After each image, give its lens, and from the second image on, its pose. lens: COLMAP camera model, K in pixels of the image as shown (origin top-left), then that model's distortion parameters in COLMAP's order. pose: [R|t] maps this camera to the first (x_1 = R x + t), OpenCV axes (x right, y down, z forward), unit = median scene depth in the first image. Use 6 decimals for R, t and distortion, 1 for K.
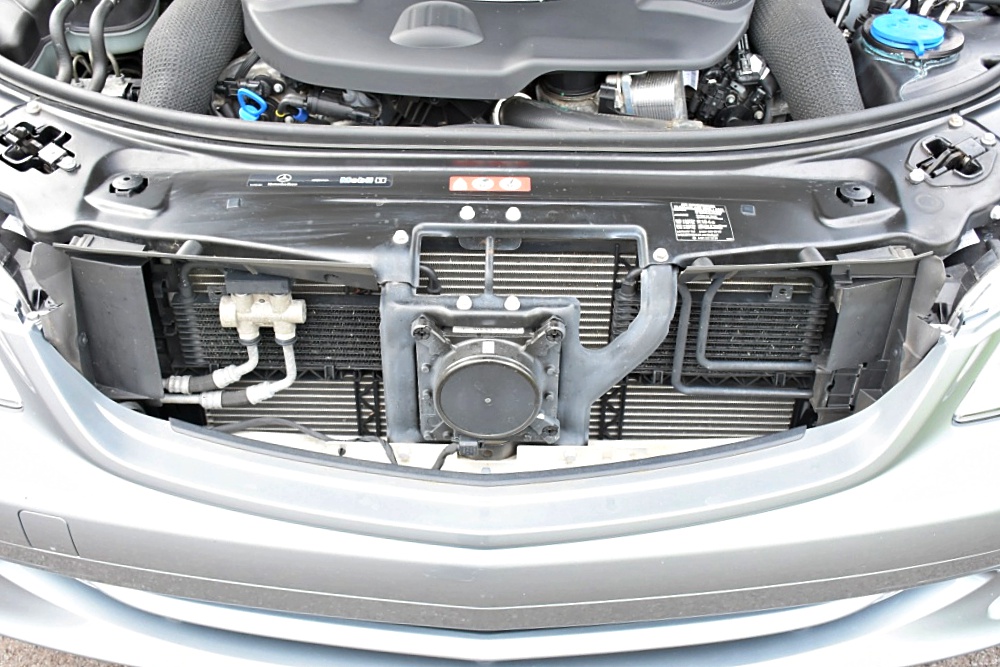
lens RADIAL K [[1072.9, 0, 500.0], [0, 1072.9, 333.5], [0, 0, 1]] dist [0.000676, 0.012673]
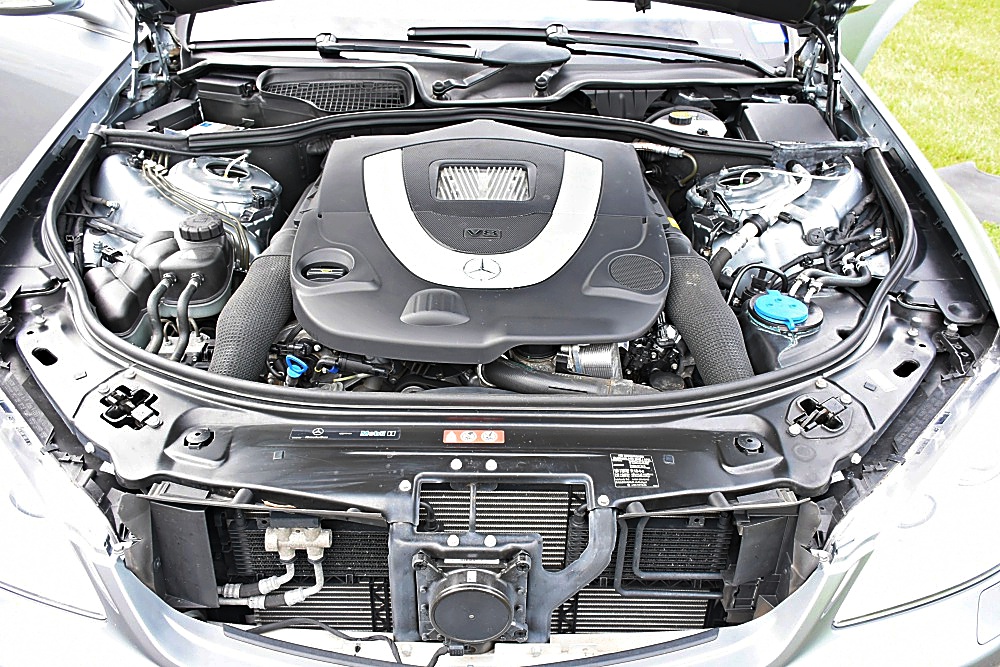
lens RADIAL K [[784.9, 0, 500.0], [0, 784.9, 333.5], [0, 0, 1]] dist [0.012713, -0.002279]
pose [[0.999877, -0.000812, 0.015686, 0.007733], [0.002745, 0.992330, -0.123588, -0.146234], [-0.015465, 0.123616, 0.992210, 0.022130]]
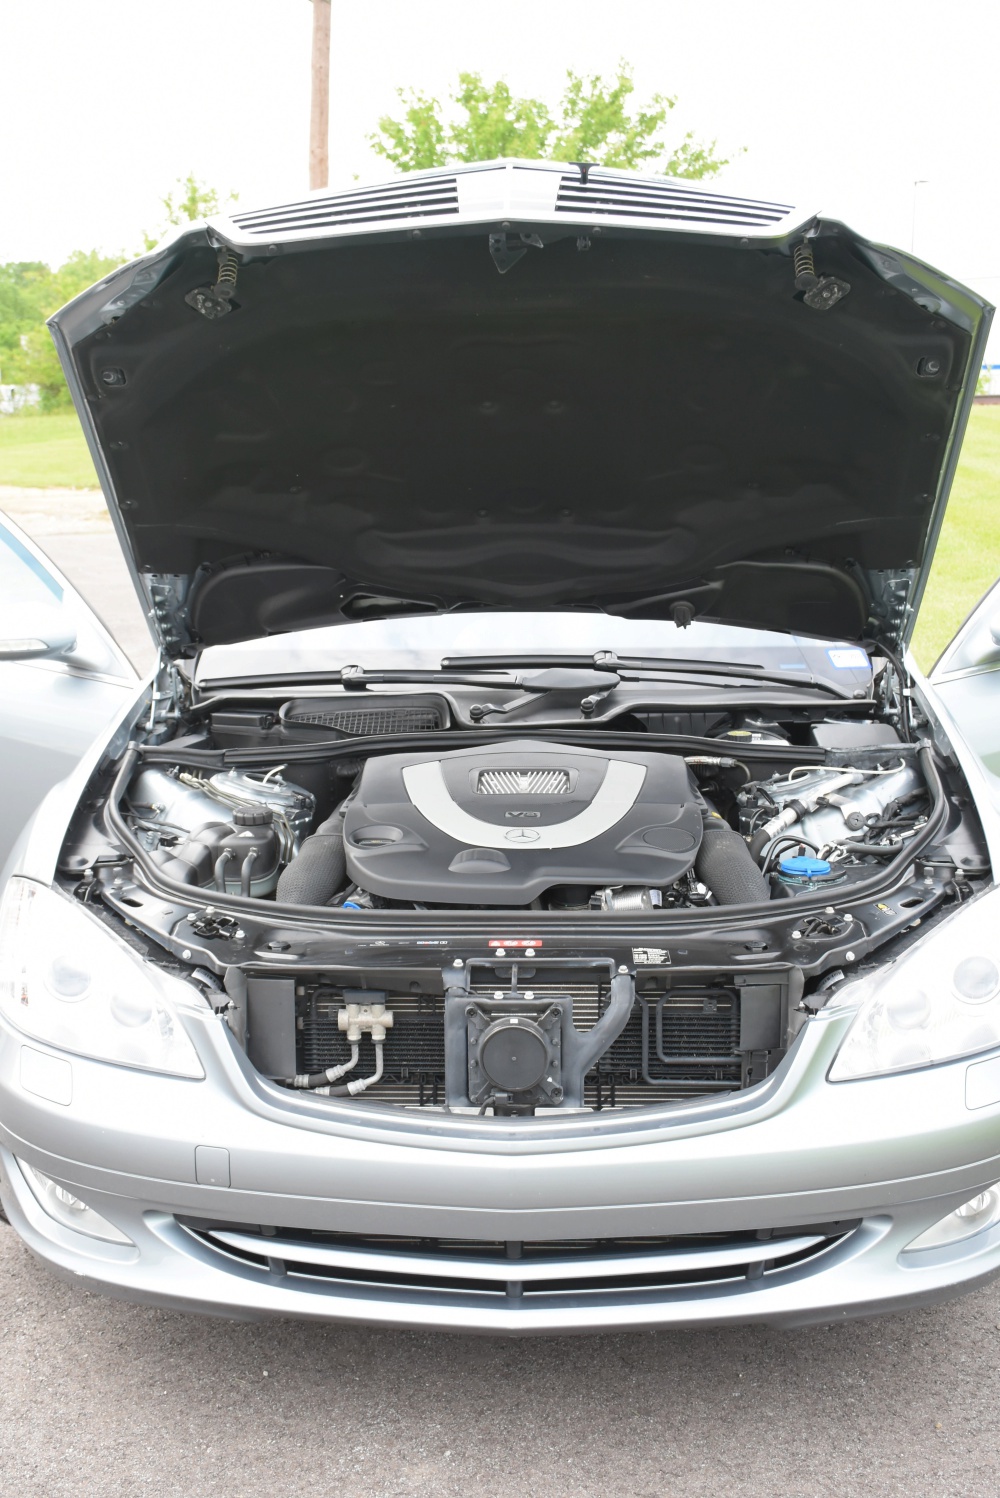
lens RADIAL K [[1823.2, 0, 500.0], [0, 1823.2, 749.0], [0, 0, 1]] dist [-0.009459, -0.003410]
pose [[0.999581, -0.014761, -0.024879, 0.037435], [0.000740, 0.872786, -0.488103, 0.885392], [0.028919, 0.487880, 0.872431, -1.396668]]
